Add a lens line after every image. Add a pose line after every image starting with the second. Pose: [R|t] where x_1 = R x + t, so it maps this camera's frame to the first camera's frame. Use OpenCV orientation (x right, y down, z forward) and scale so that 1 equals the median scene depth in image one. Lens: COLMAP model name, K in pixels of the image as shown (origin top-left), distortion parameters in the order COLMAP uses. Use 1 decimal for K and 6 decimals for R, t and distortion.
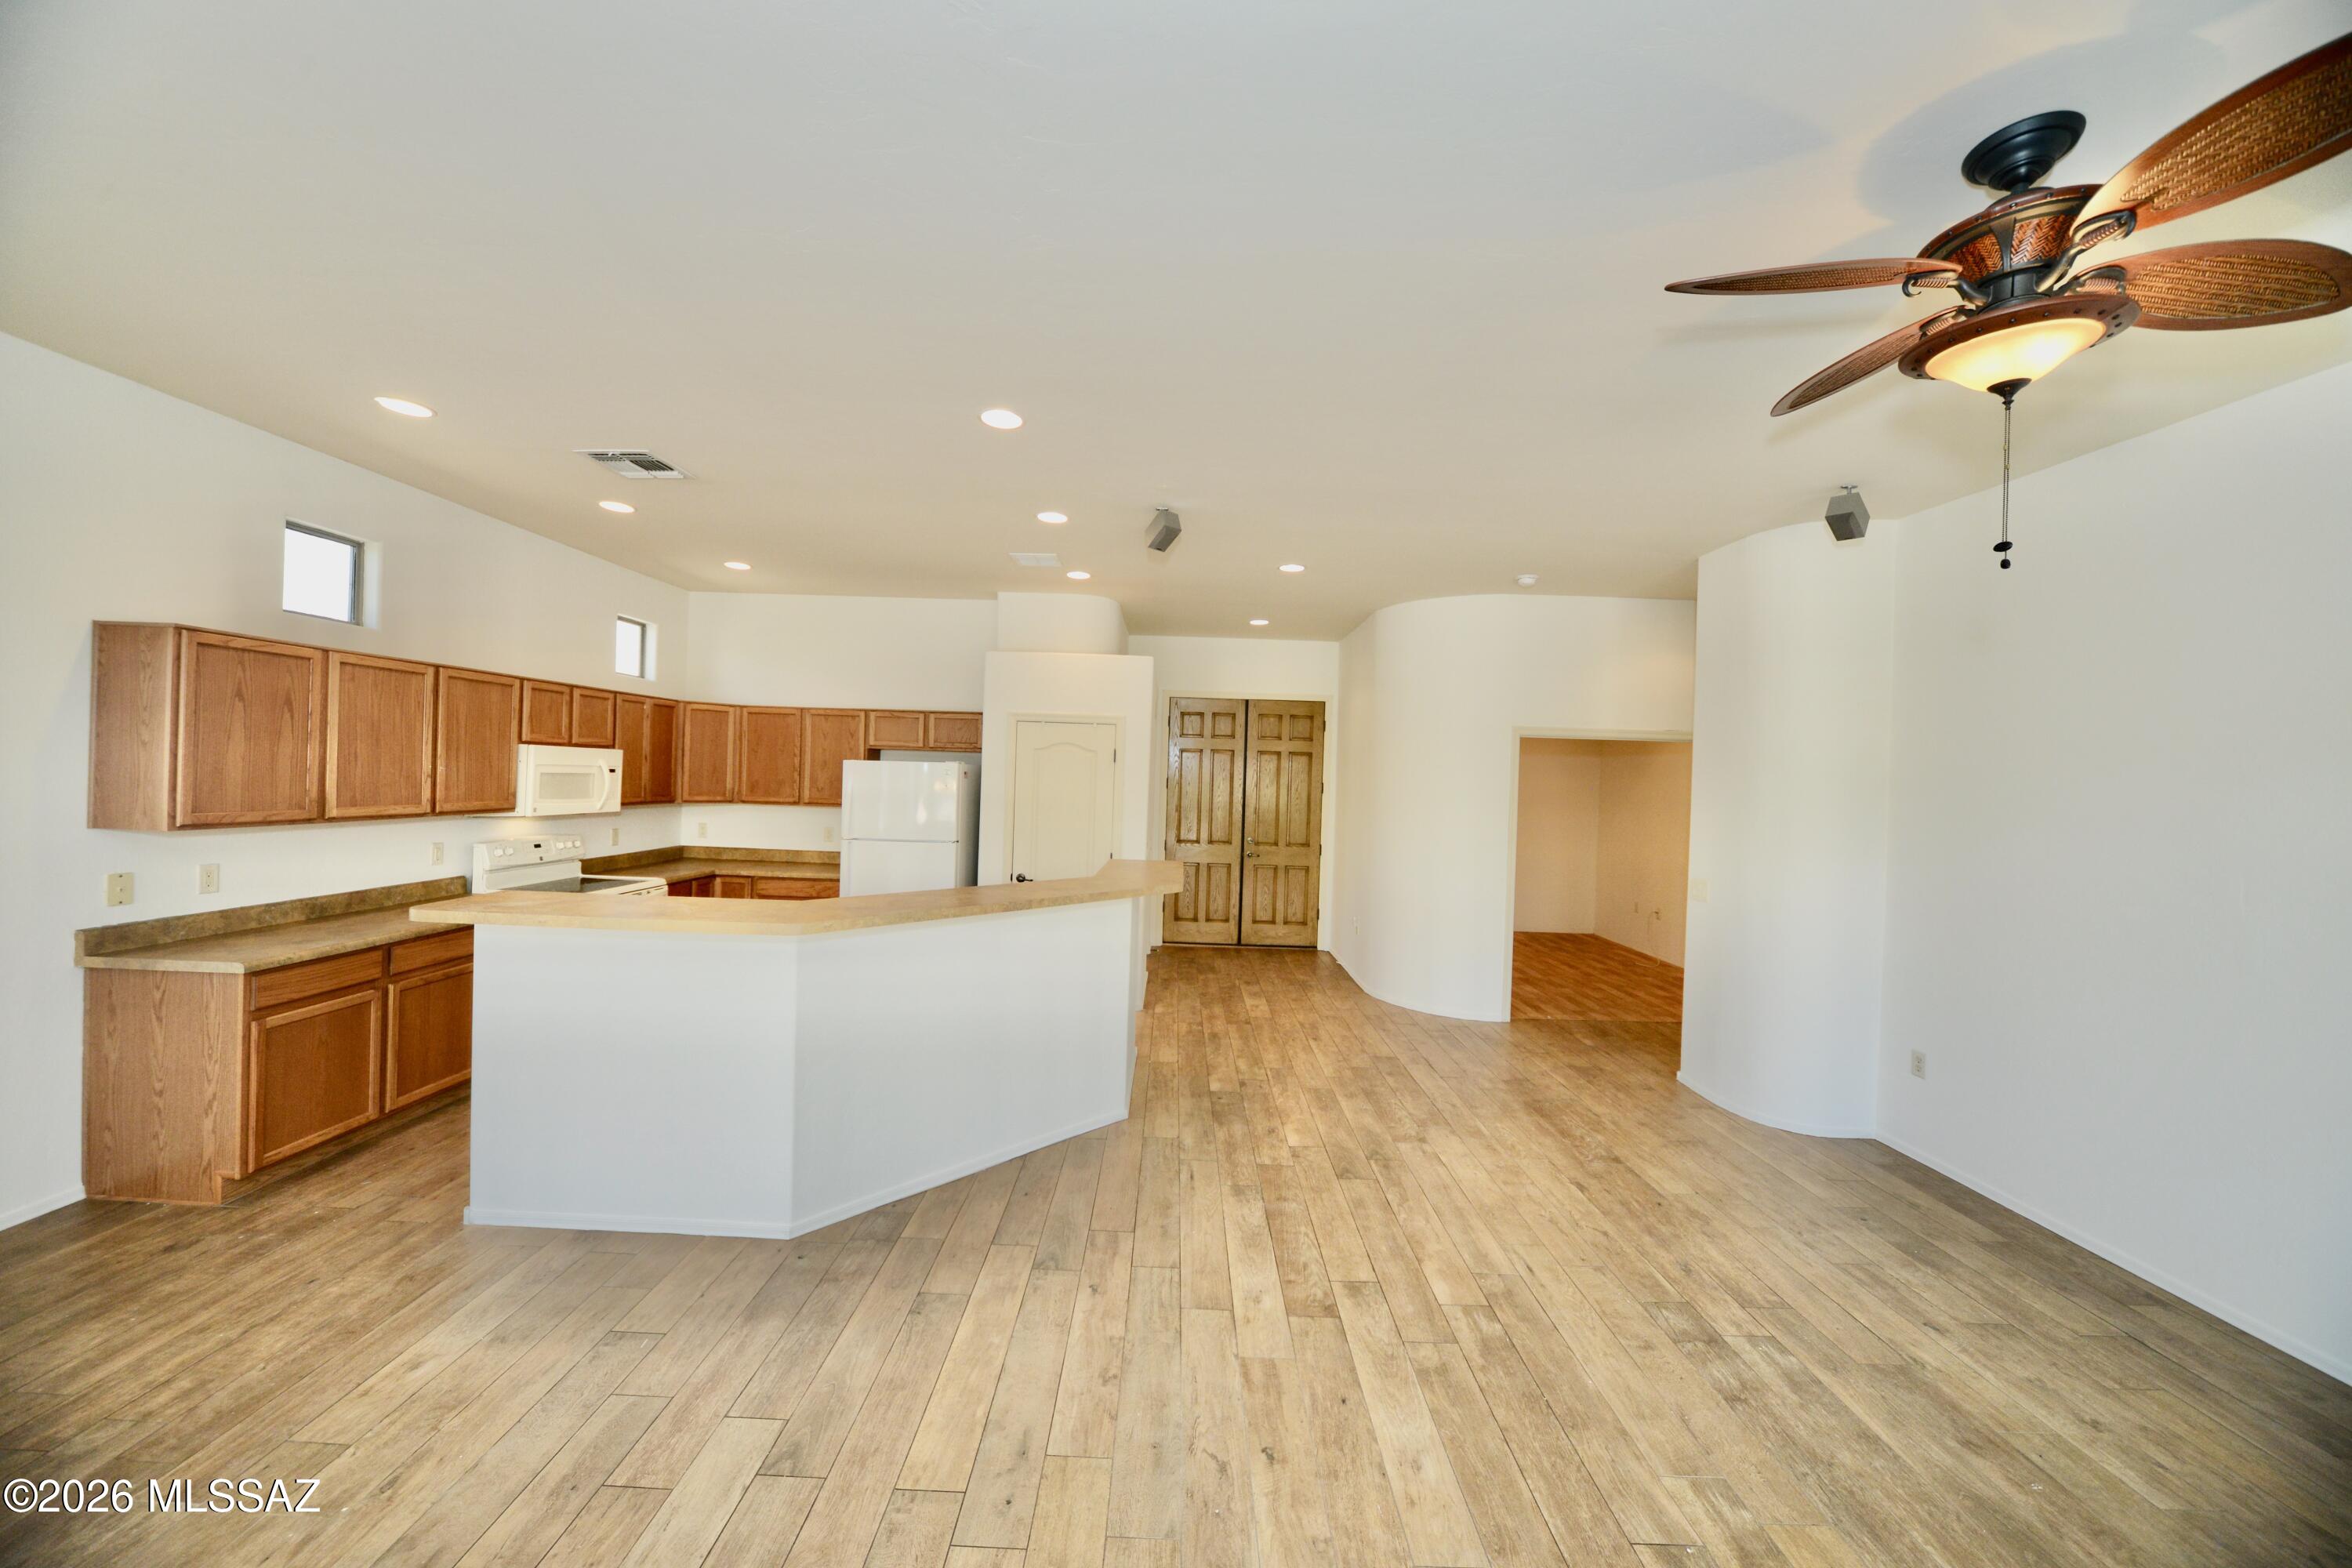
lens RADIAL K [[850.4, 0, 1178.1], [0, 850.4, 772.4], [0, 0, 1]] dist [-0.015309, 0.000716]
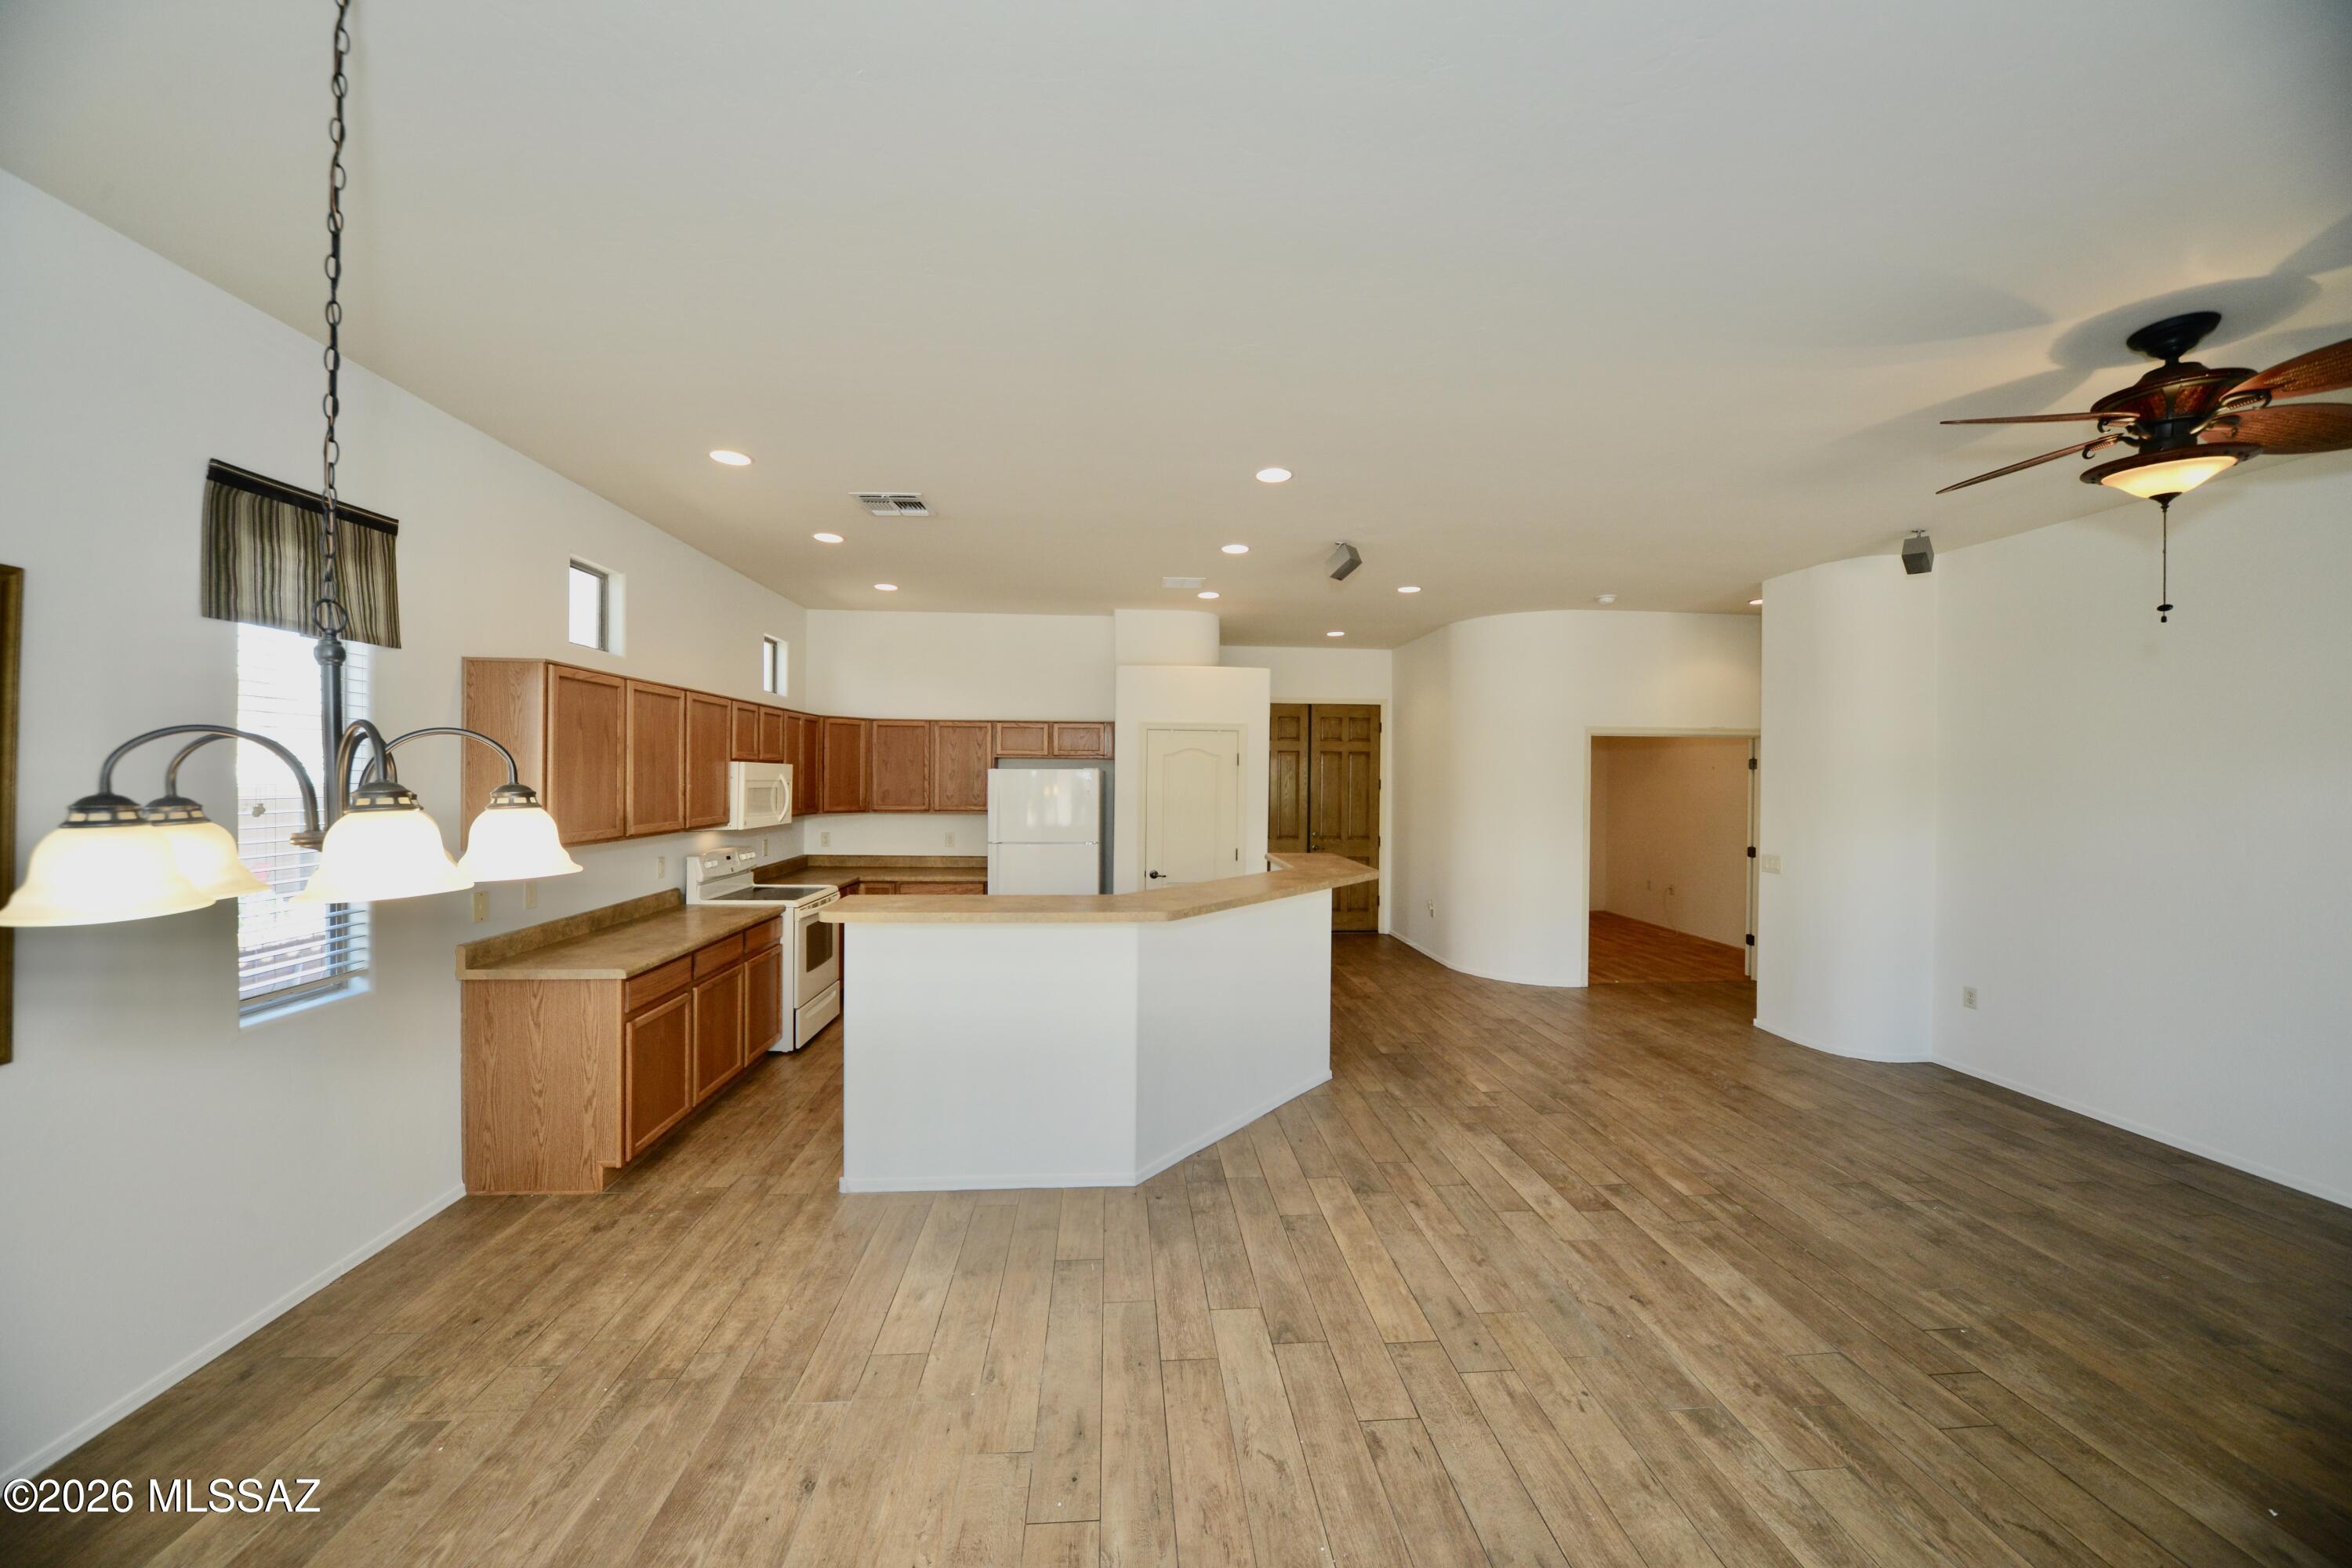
lens RADIAL K [[850.4, 0, 1178.6], [0, 850.4, 771.2], [0, 0, 1]] dist [-0.015309, 0.000716]
pose [[0.995979, -0.022047, 0.086828, -0.446100], [0.022053, 0.999756, 0.000891, -0.014217], [-0.086827, 0.001027, 0.996223, -0.150829]]
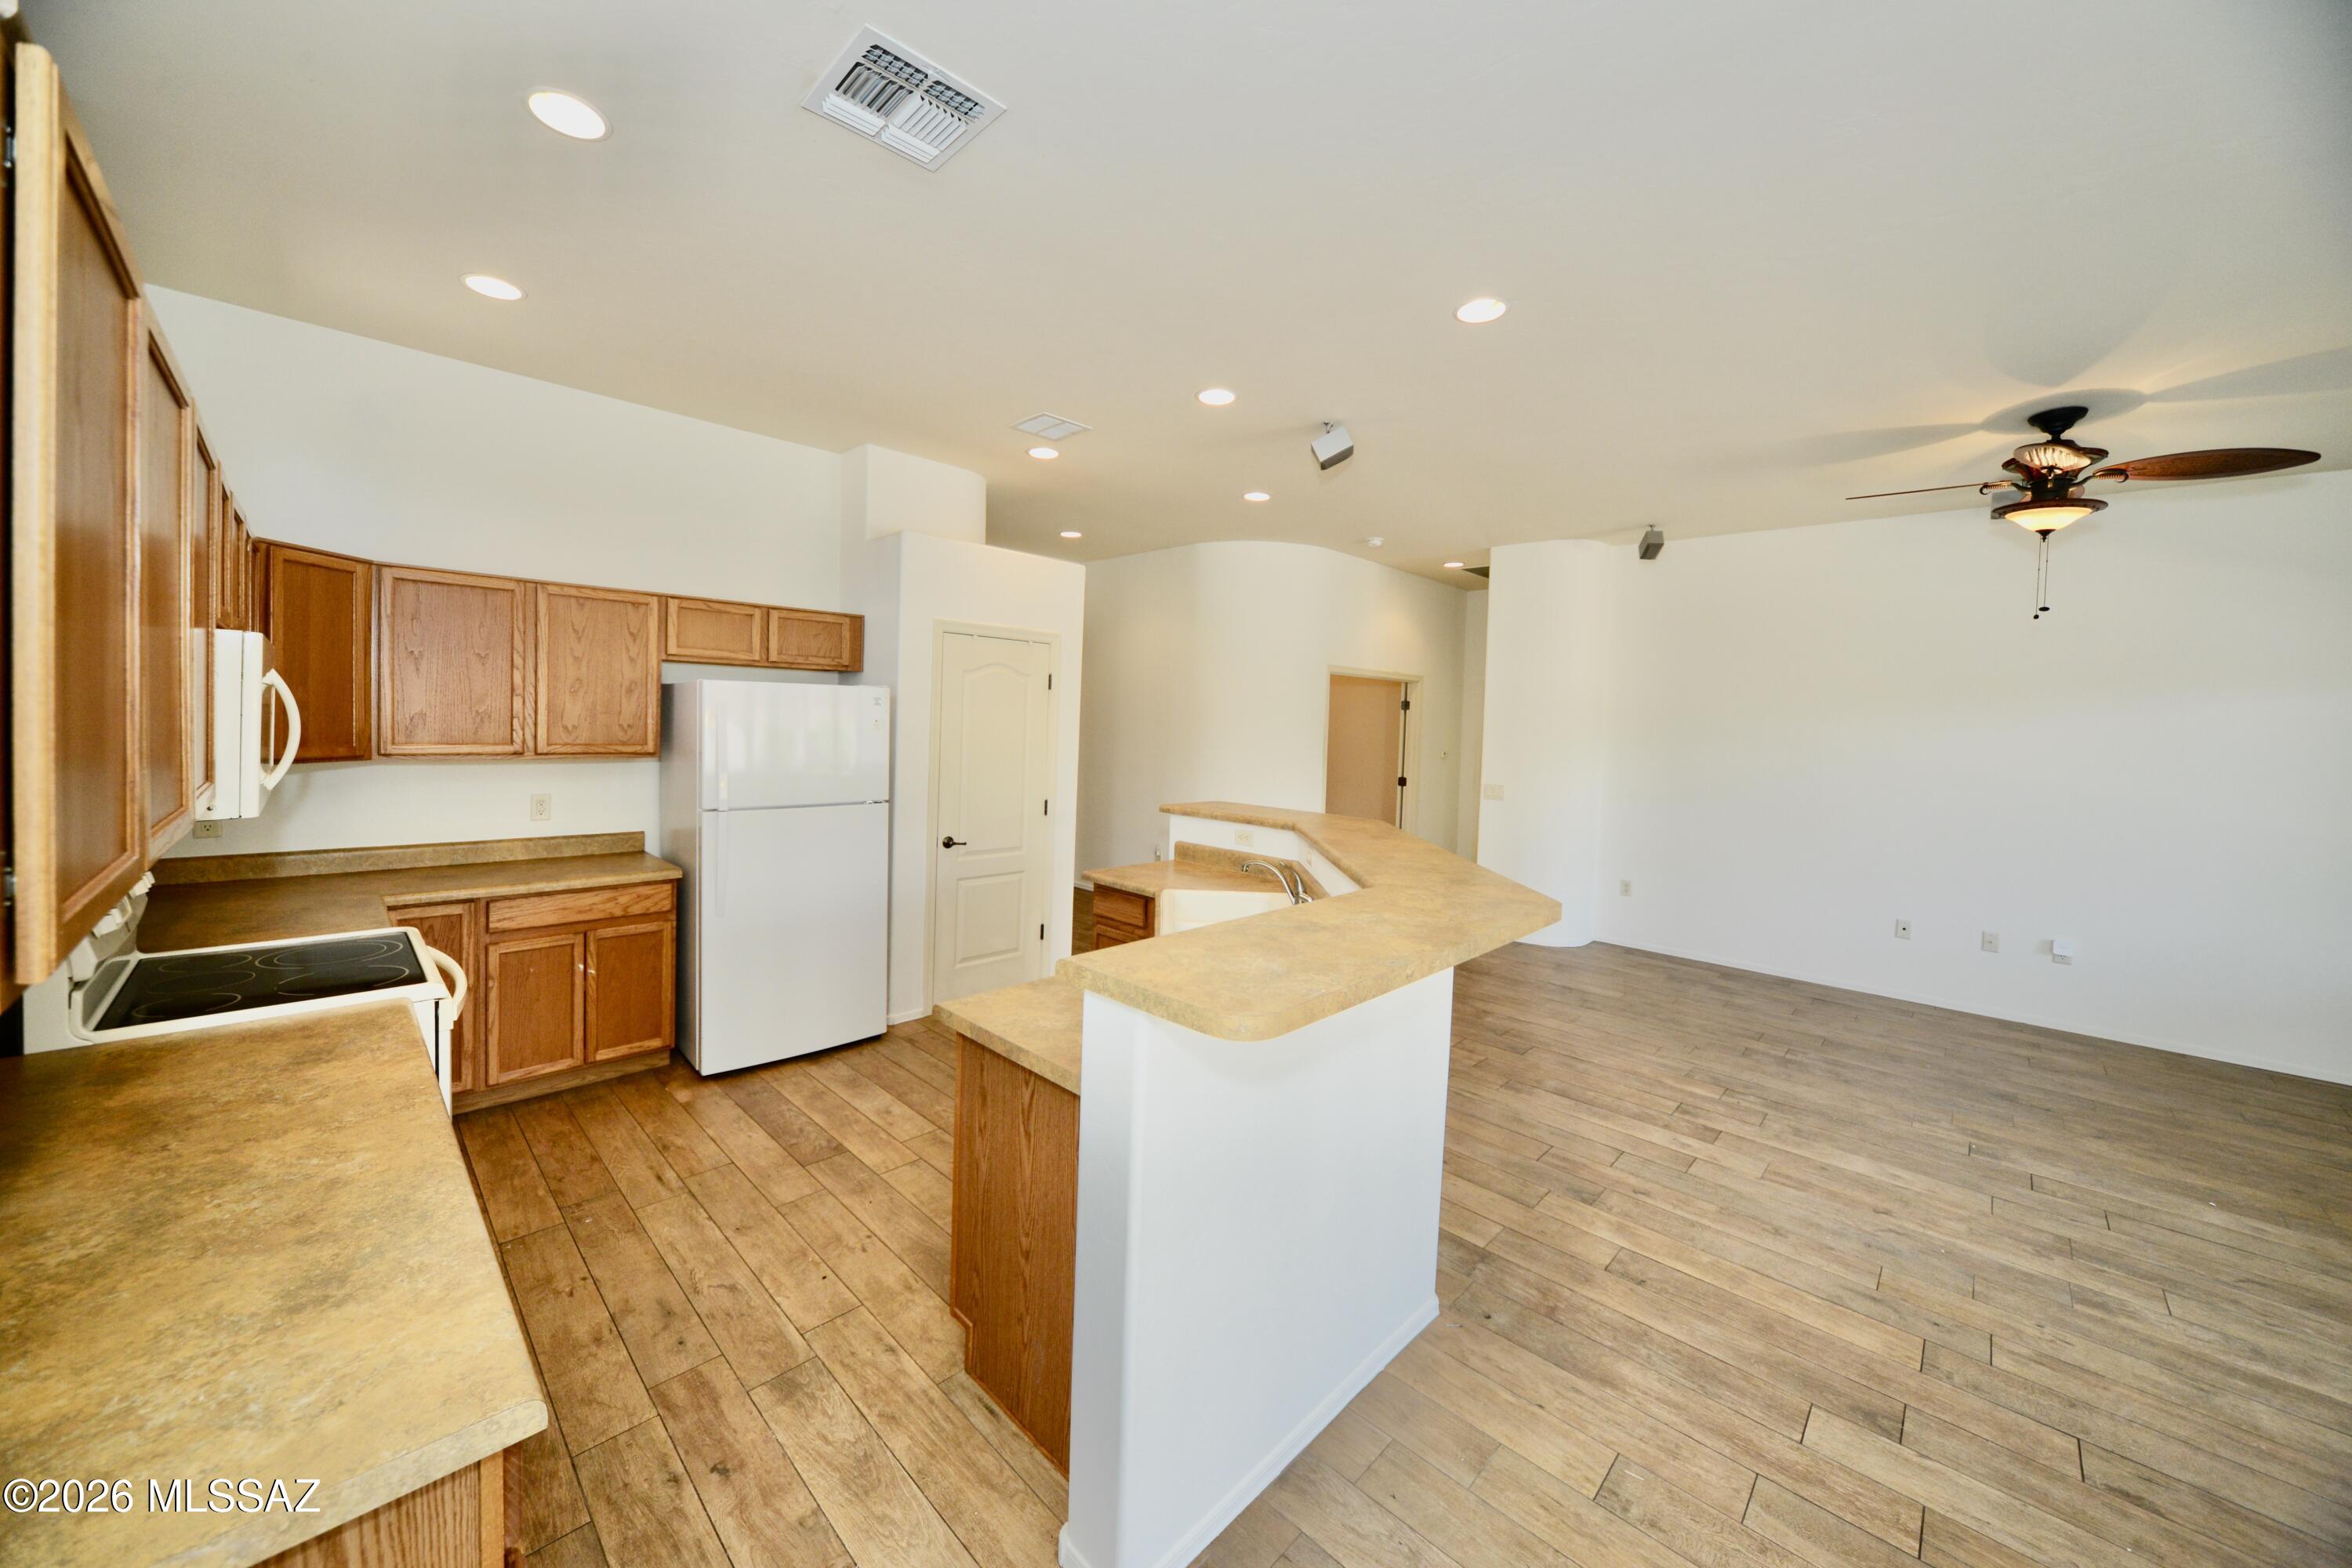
lens RADIAL K [[850.4, 0, 1191.3], [0, 850.4, 762.5], [0, 0, 1]] dist [-0.015309, 0.000716]
pose [[0.681419, -0.045671, 0.730467, -1.065534], [-0.015375, 0.996938, 0.076674, -0.014214], [-0.731732, -0.063478, 0.678630, 0.607787]]
